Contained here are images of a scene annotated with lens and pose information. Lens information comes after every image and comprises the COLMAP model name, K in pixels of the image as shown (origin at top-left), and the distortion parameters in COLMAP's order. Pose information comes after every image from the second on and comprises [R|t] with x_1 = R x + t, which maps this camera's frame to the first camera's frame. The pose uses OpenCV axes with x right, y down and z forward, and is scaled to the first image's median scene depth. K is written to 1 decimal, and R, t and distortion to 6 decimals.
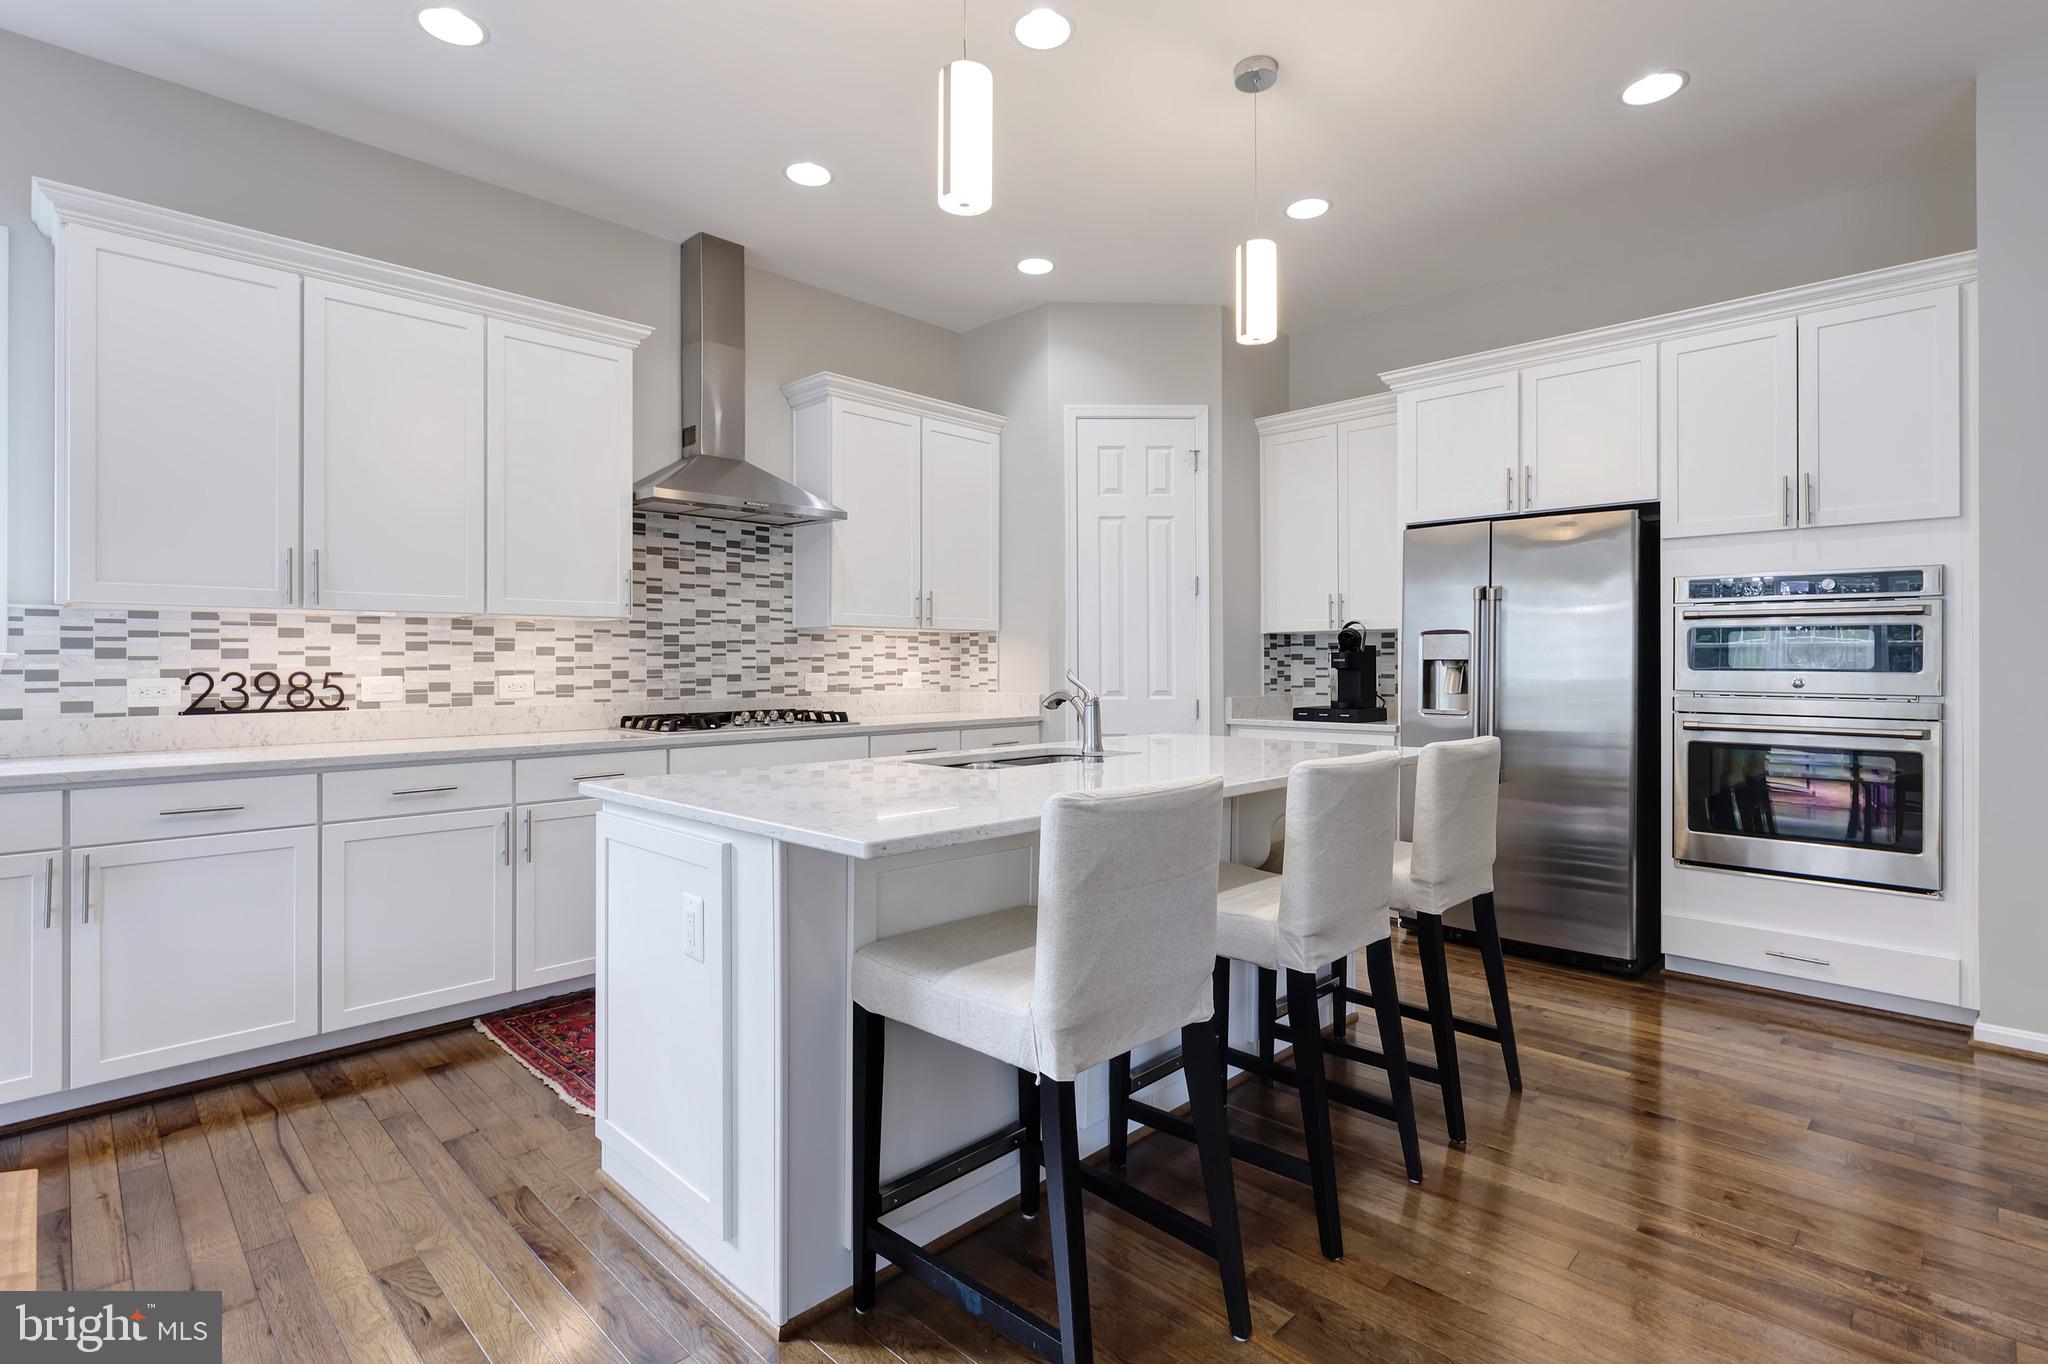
lens RADIAL K [[980.6, 0, 1022.0], [0, 980.6, 662.3], [0, 0, 1]] dist [-0.002113, 0.000586]
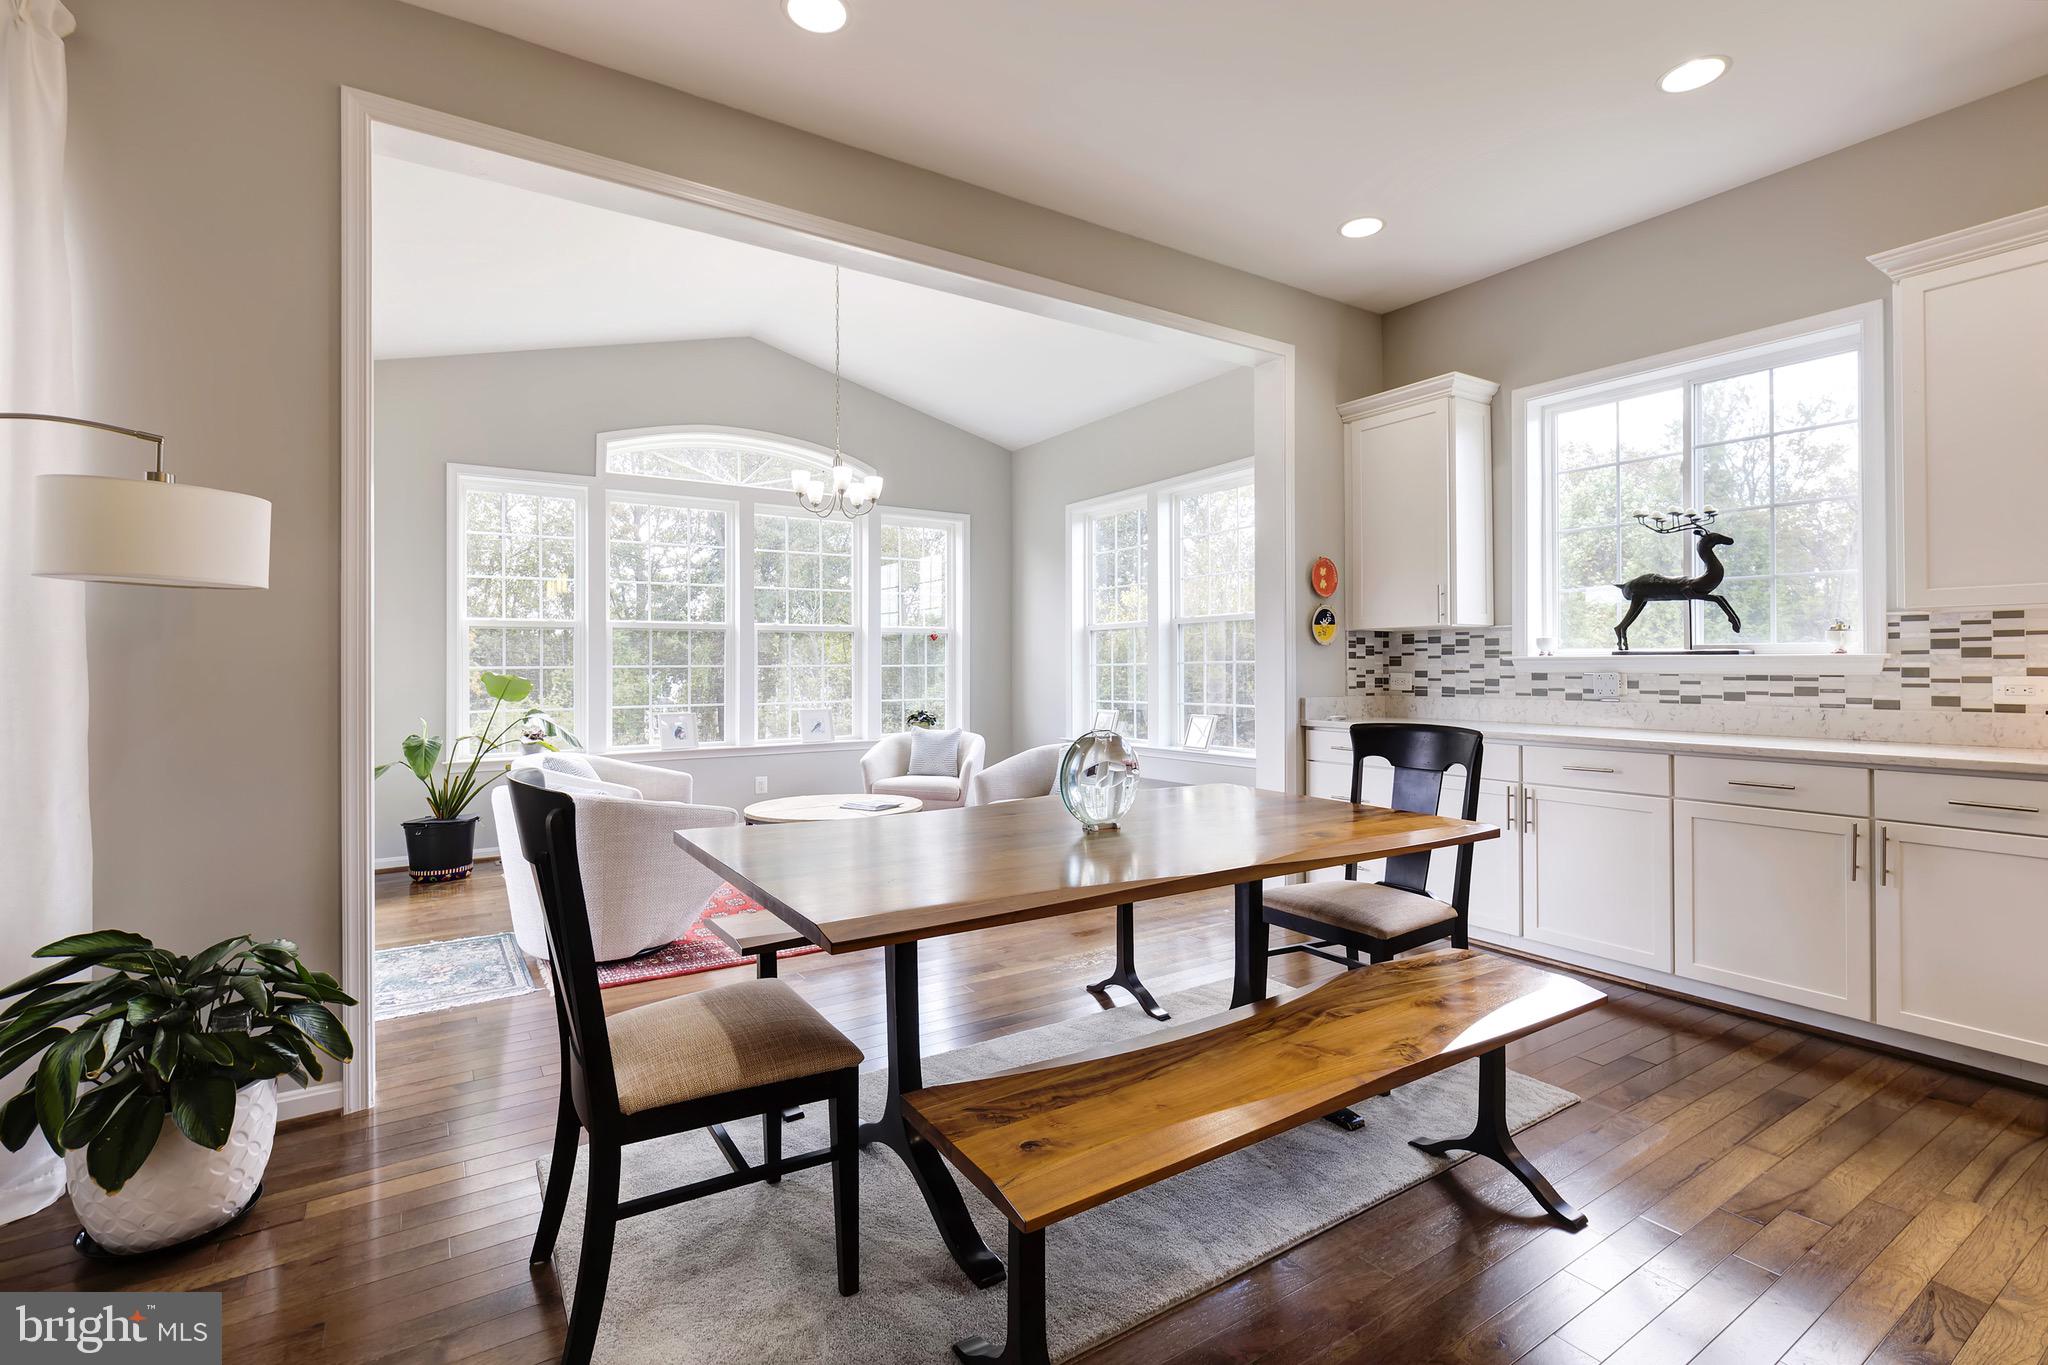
lens RADIAL K [[926.6, 0, 1019.9], [0, 926.6, 659.4], [0, 0, 1]] dist [0.001498, -0.001639]
pose [[-0.205639, -0.004662, -0.978617, 0.229498], [0.005923, 0.999964, -0.006008, -0.001401], [0.978610, -0.007031, -0.205604, 0.154597]]
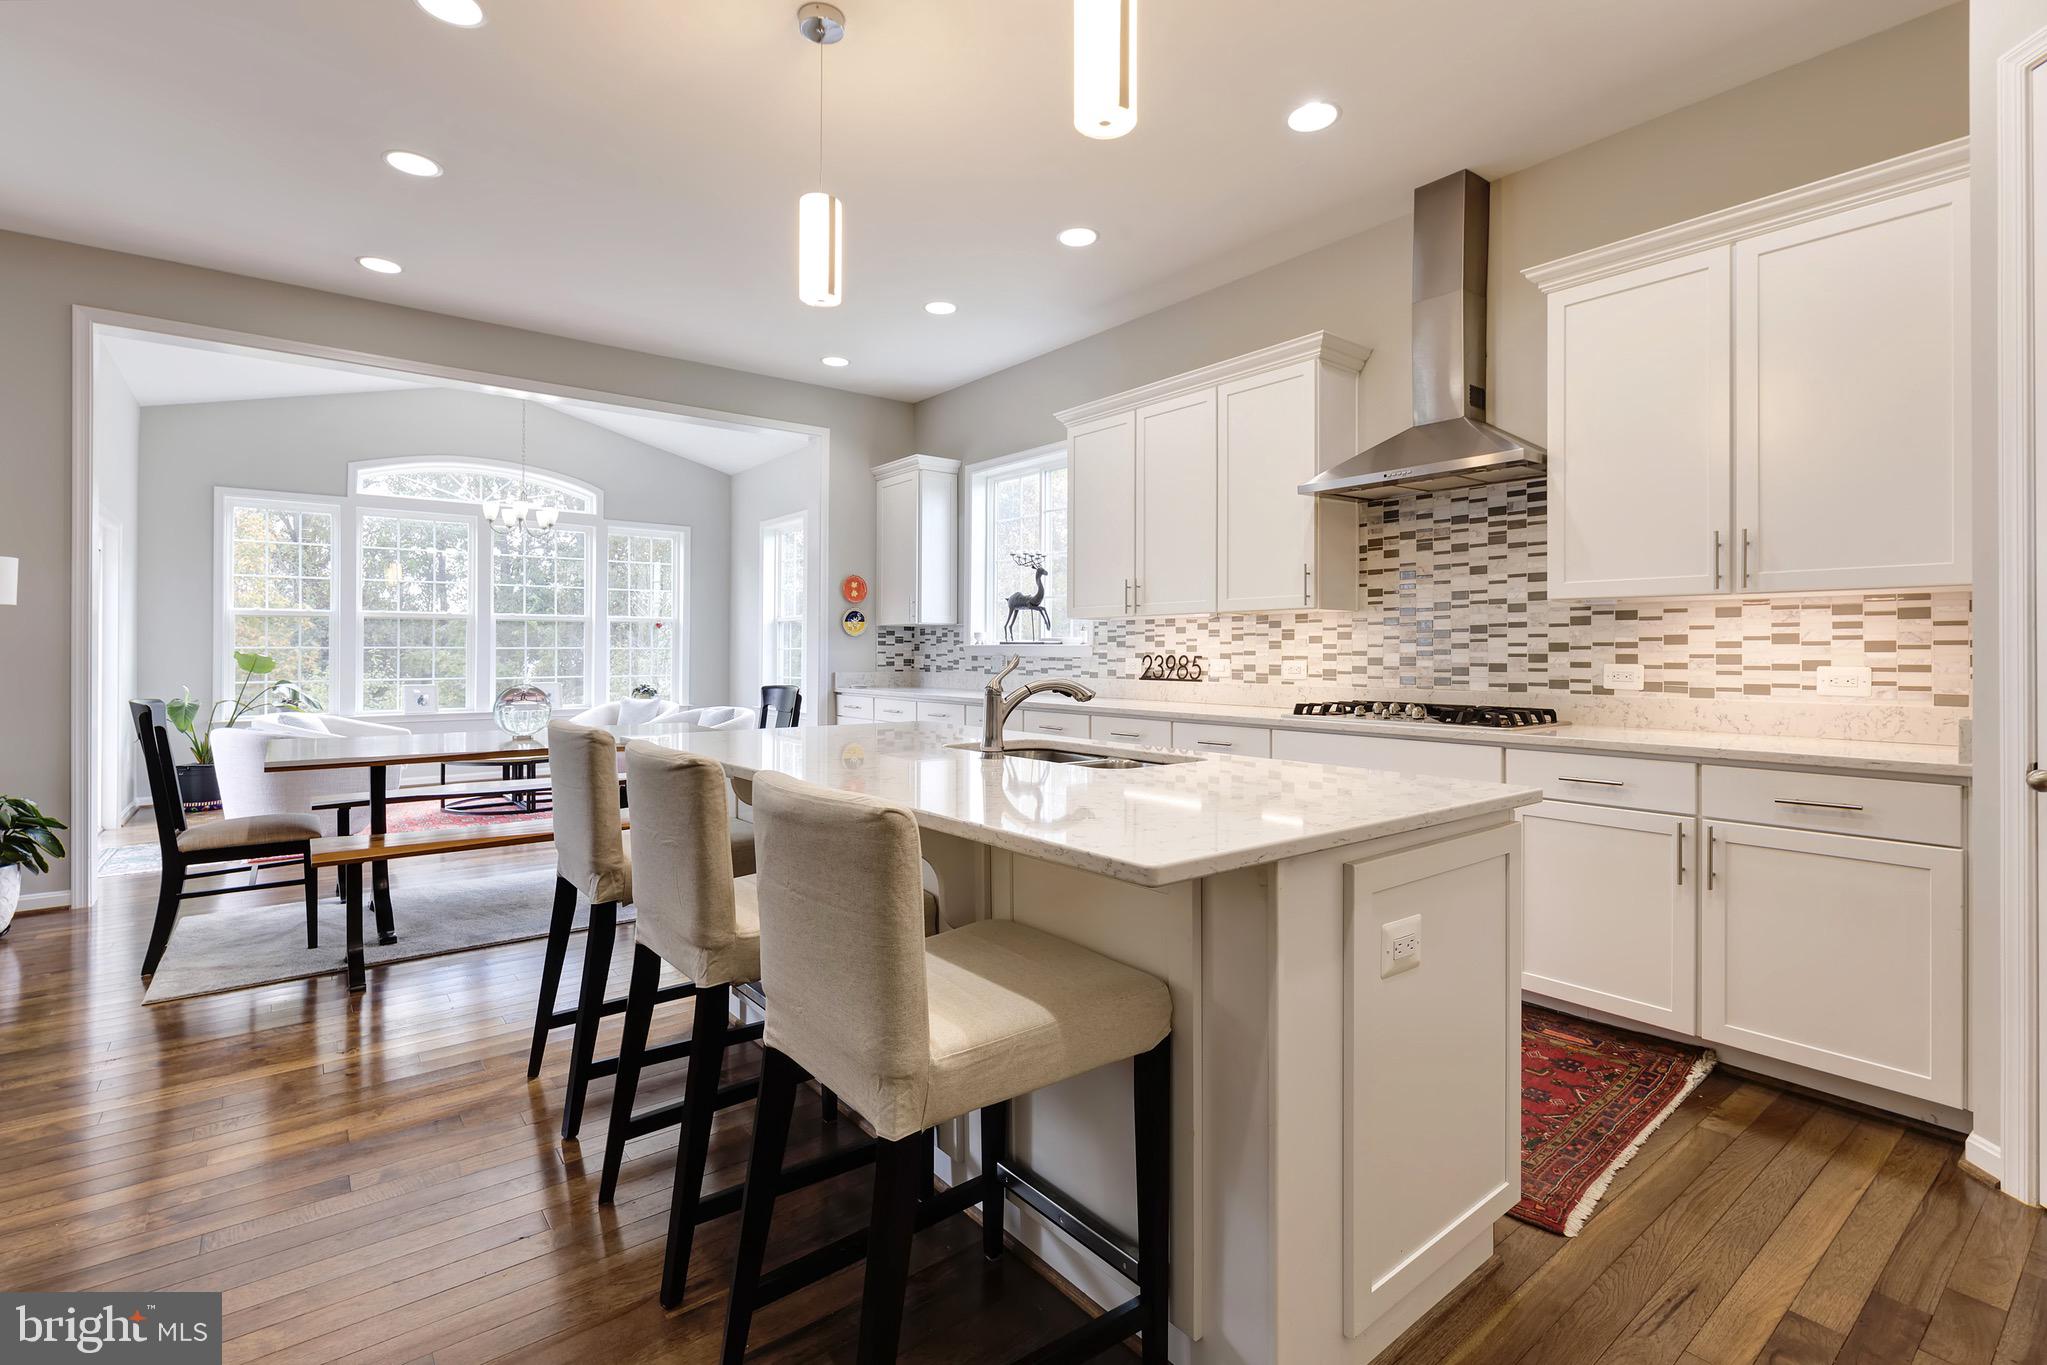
lens RADIAL K [[926.1, 0, 1023.1], [0, 926.1, 646.1], [0, 0, 1]] dist [0.001498, -0.001639]
pose [[-0.112101, -0.002602, -0.993693, 0.687380], [0.000367, 0.999996, -0.002660, -0.000991], [0.993697, -0.000663, -0.112100, 0.845807]]
